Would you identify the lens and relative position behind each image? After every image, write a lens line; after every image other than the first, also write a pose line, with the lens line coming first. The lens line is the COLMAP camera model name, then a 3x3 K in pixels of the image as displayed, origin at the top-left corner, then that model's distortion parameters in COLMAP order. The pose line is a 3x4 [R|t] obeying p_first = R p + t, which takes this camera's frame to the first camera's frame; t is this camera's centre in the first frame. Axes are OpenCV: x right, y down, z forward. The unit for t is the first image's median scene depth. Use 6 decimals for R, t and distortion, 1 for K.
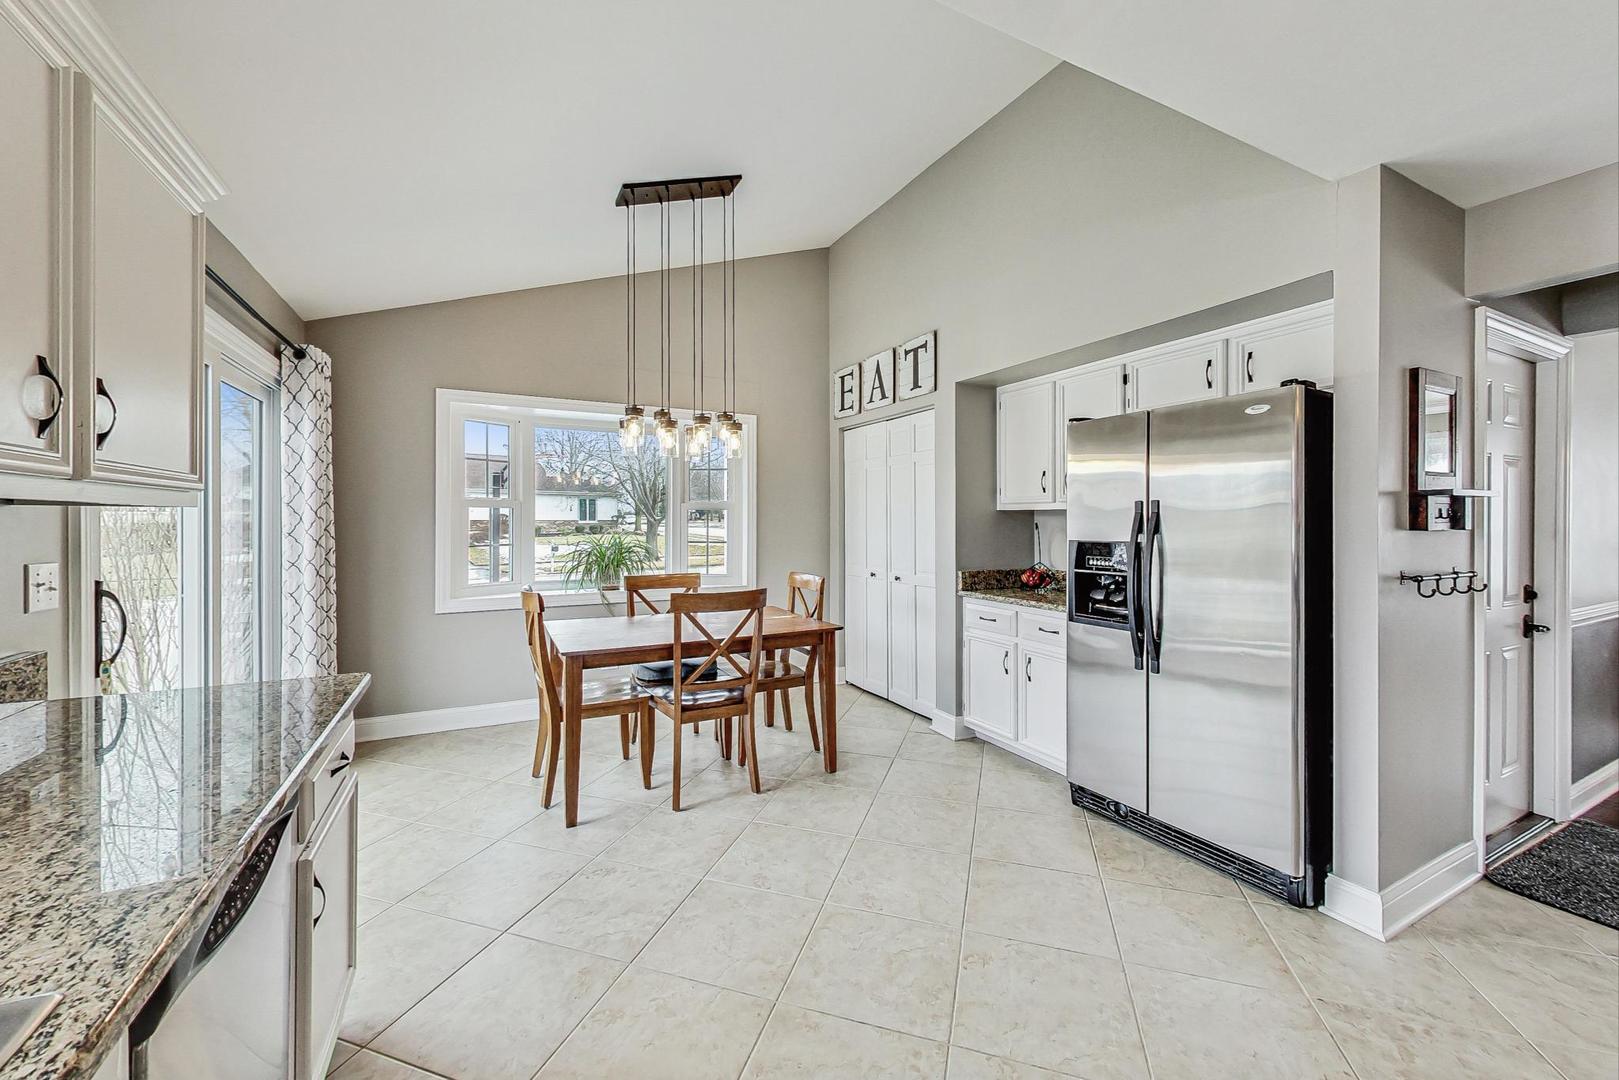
lens RADIAL K [[630.5, 0, 806.4], [0, 630.5, 526.5], [0, 0, 1]] dist [0.001073, 0.000022]
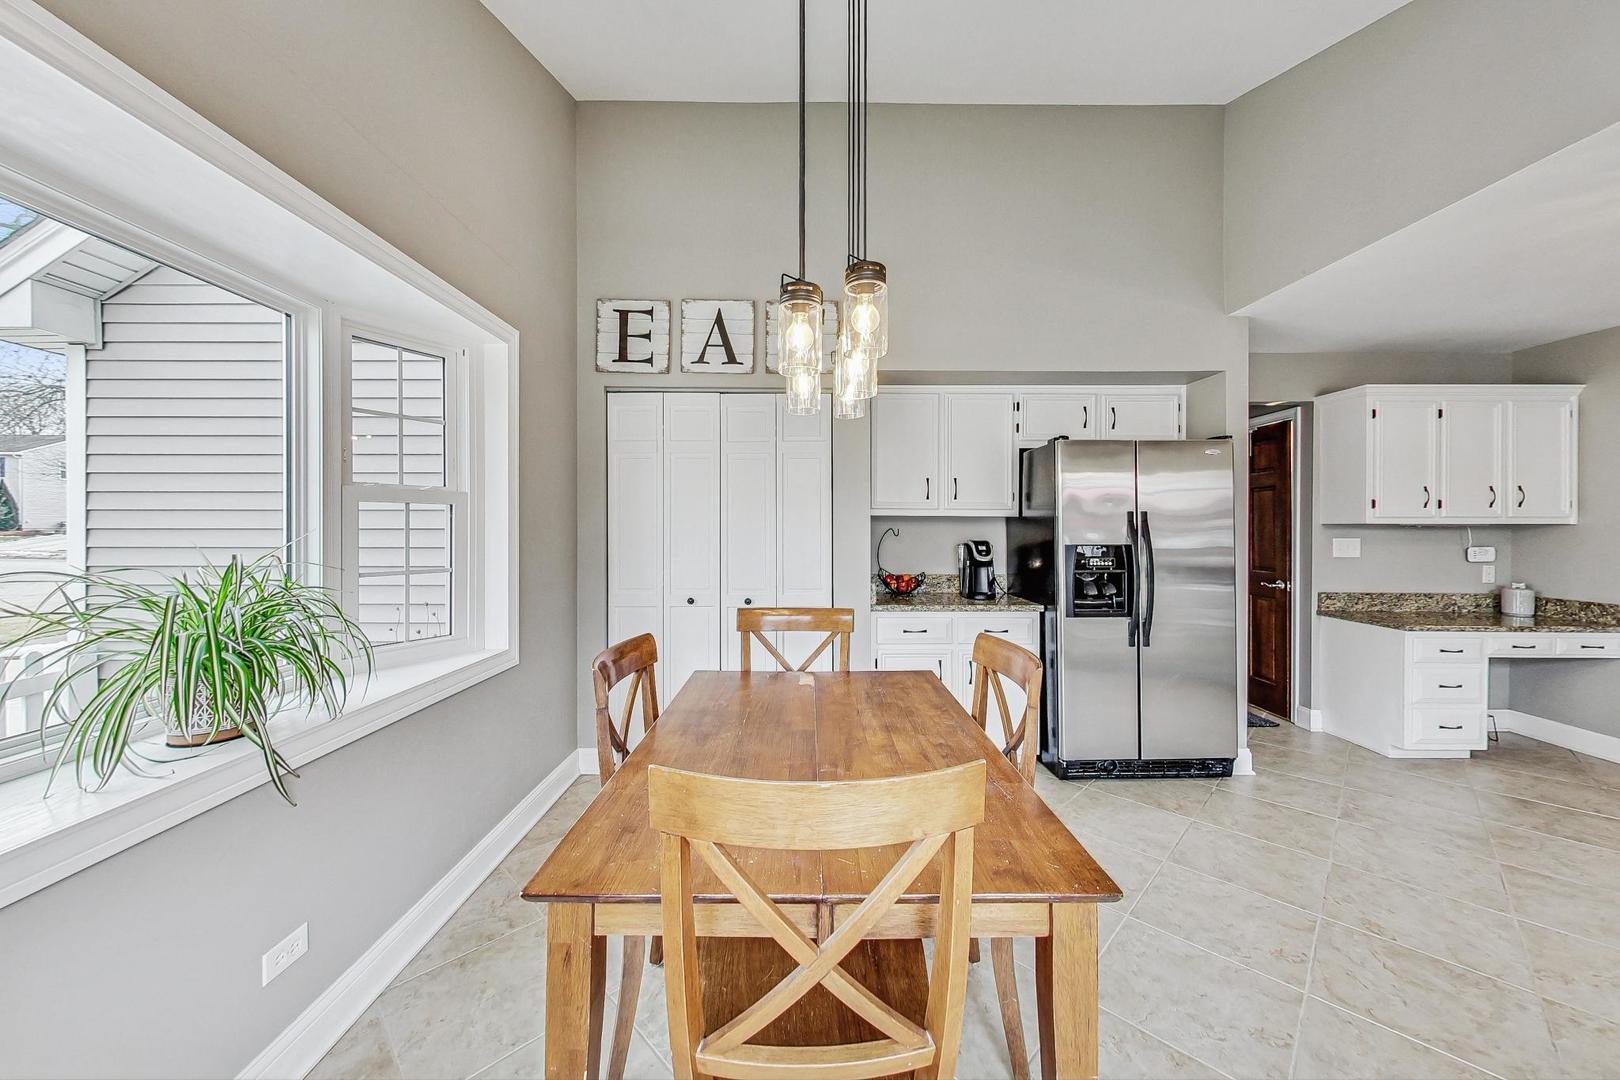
lens RADIAL K [[589.5, 0, 808.4], [0, 589.5, 533.1], [0, 0, 1]] dist [-0.000299, -0.000679]
pose [[0.451704, -0.011262, 0.892097, -0.454829], [0.006695, 0.999935, 0.009234, -0.007154], [-0.892143, 0.001801, 0.451750, 0.595235]]
